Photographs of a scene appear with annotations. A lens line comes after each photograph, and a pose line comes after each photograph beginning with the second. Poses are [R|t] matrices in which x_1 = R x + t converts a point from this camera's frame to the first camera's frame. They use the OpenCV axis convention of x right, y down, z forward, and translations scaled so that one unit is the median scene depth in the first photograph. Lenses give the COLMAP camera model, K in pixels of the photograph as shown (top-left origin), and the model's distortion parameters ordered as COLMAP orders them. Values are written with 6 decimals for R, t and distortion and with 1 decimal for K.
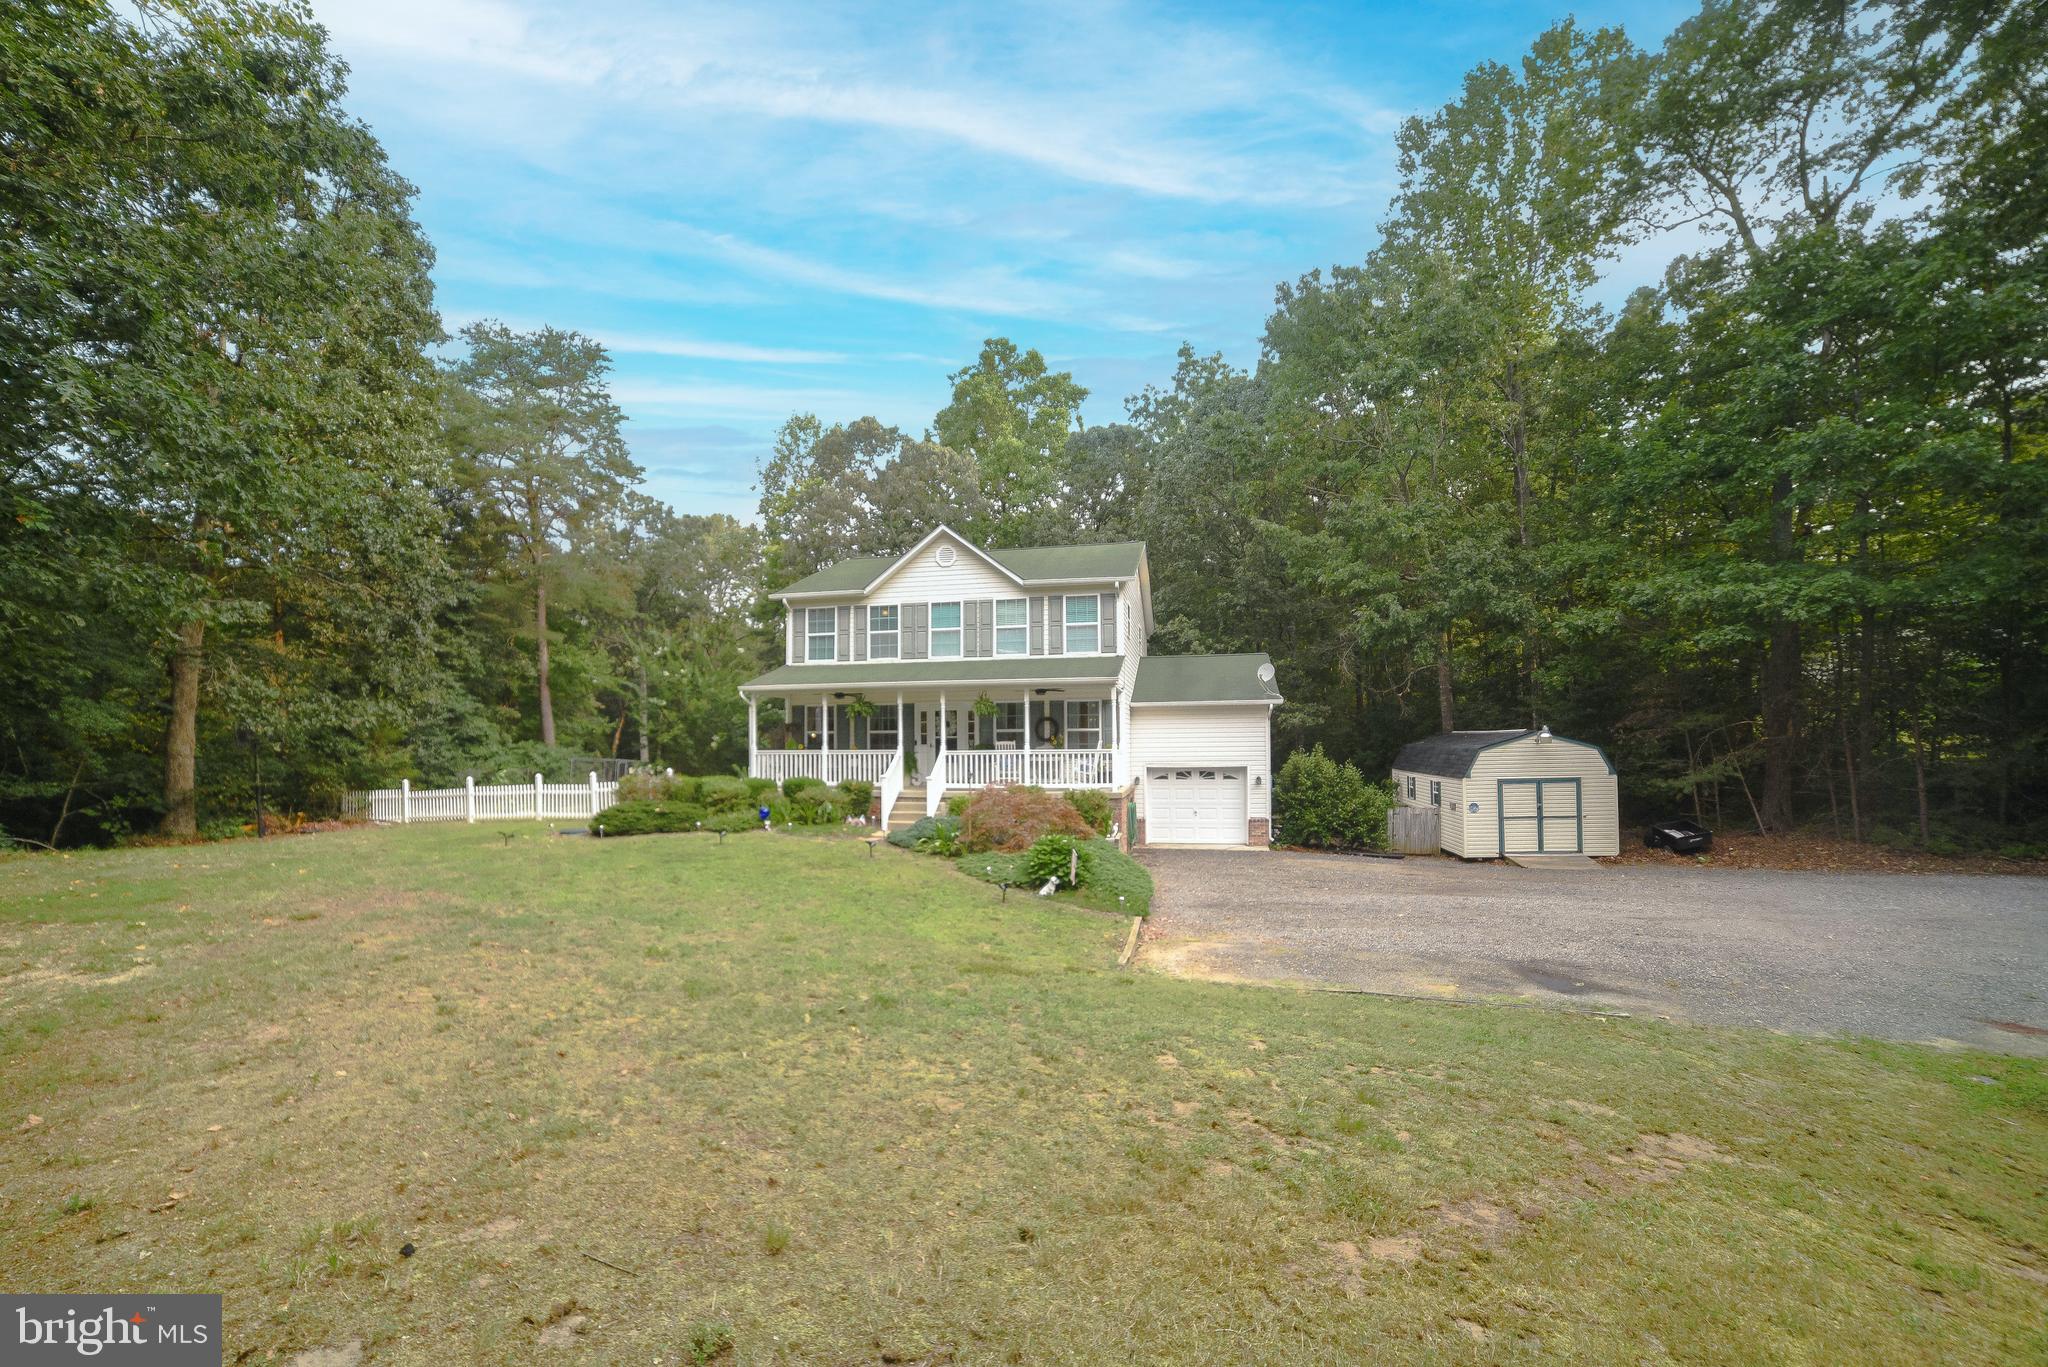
lens RADIAL K [[778.1, 0, 1029.8], [0, 778.1, 706.6], [0, 0, 1]] dist [-0.090592, -0.000001]
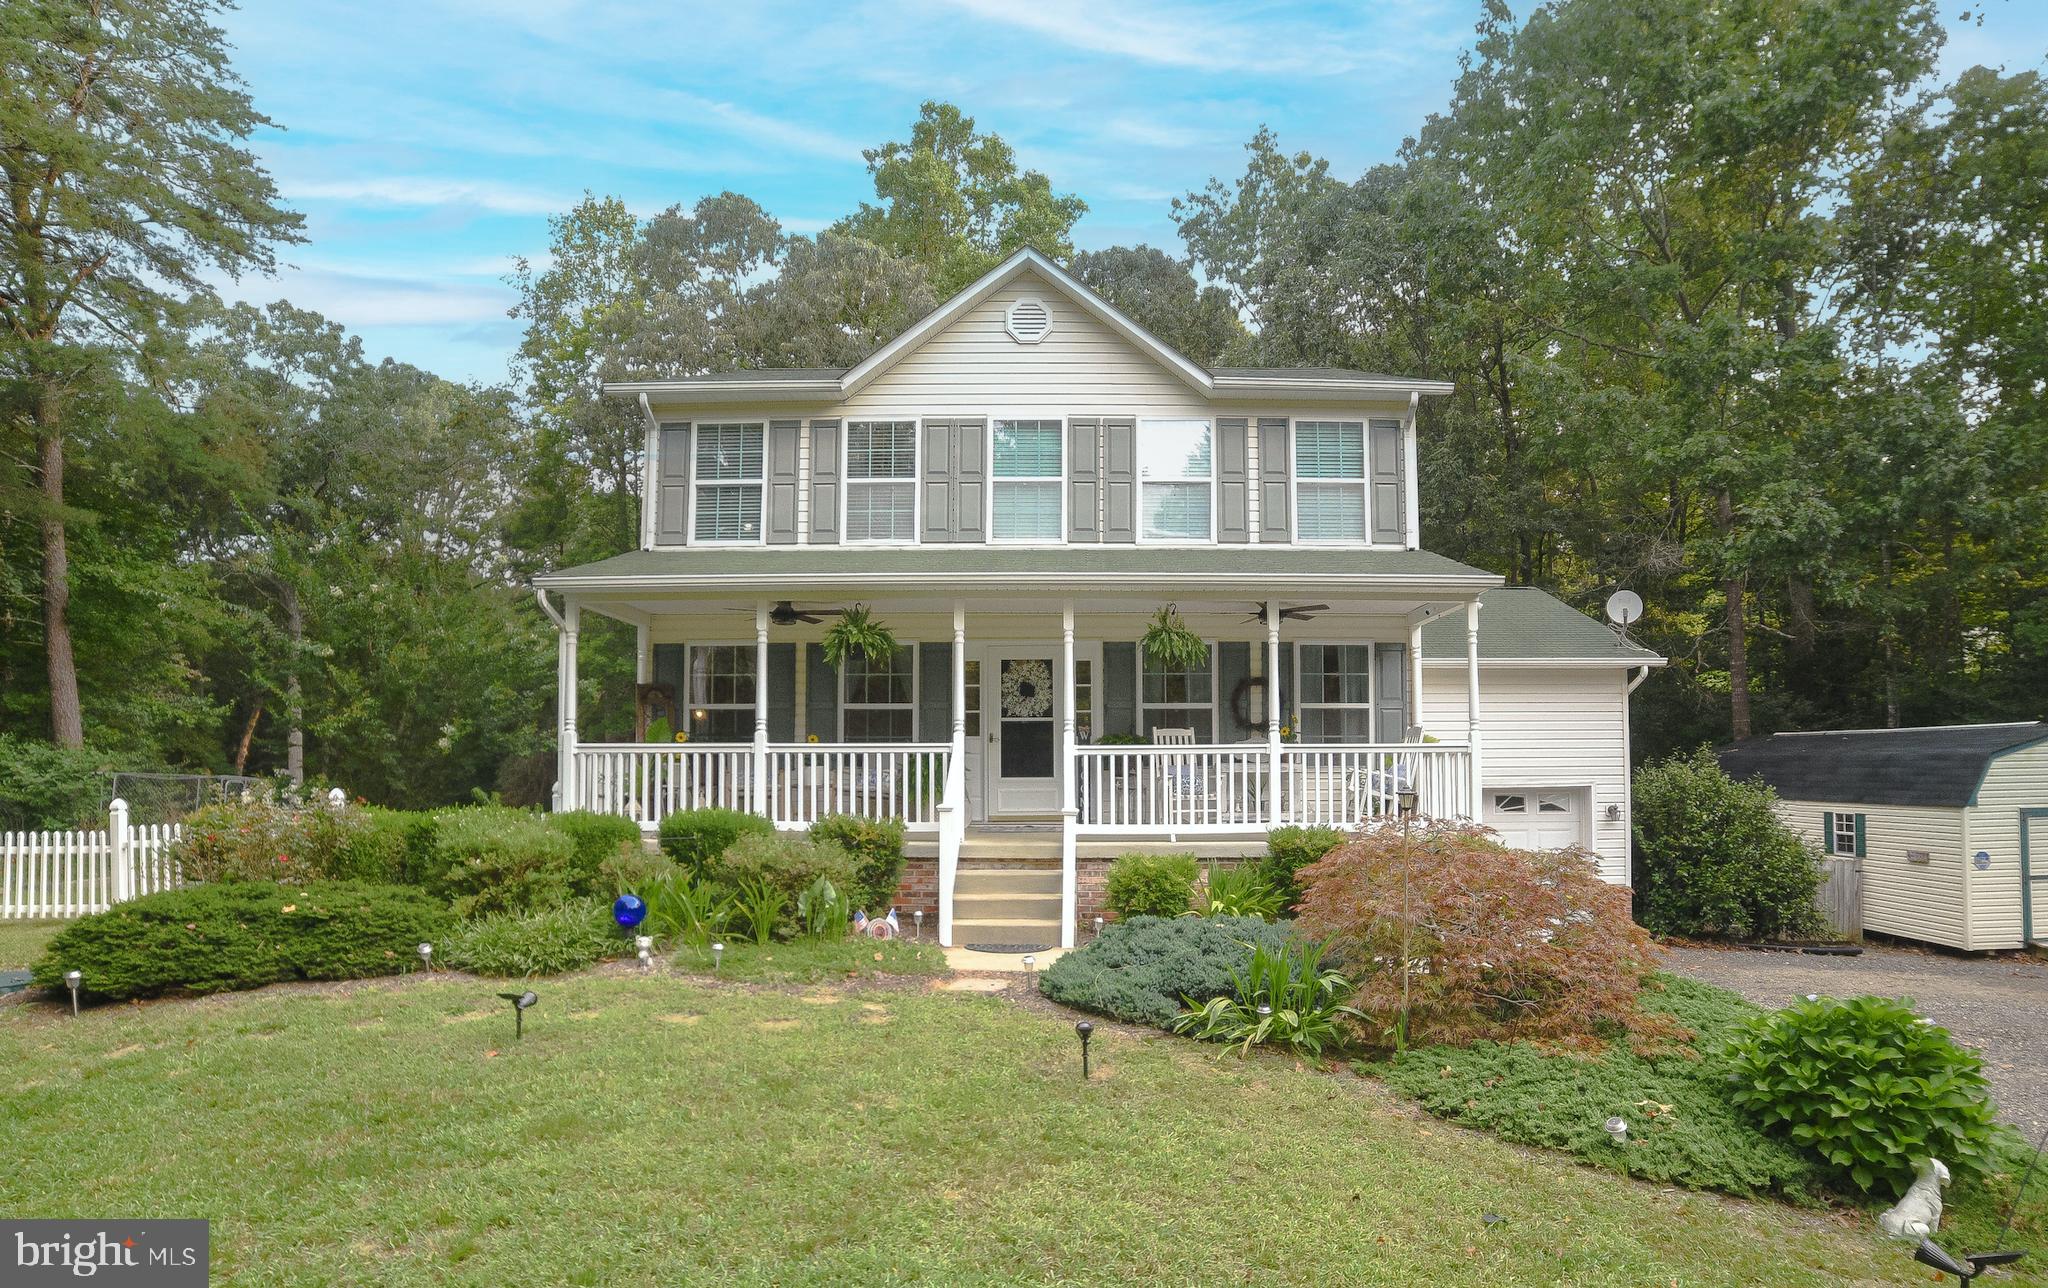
lens RADIAL K [[1028.2, 0, 1091.6], [0, 1028.2, 718.3], [0, 0, 1]] dist [-0.094666, 0.029360]
pose [[0.978636, 0.015256, 0.205032, -0.192011], [-0.015041, 0.999883, -0.002604, 0.039693], [-0.205048, -0.000535, 0.978752, 0.416713]]
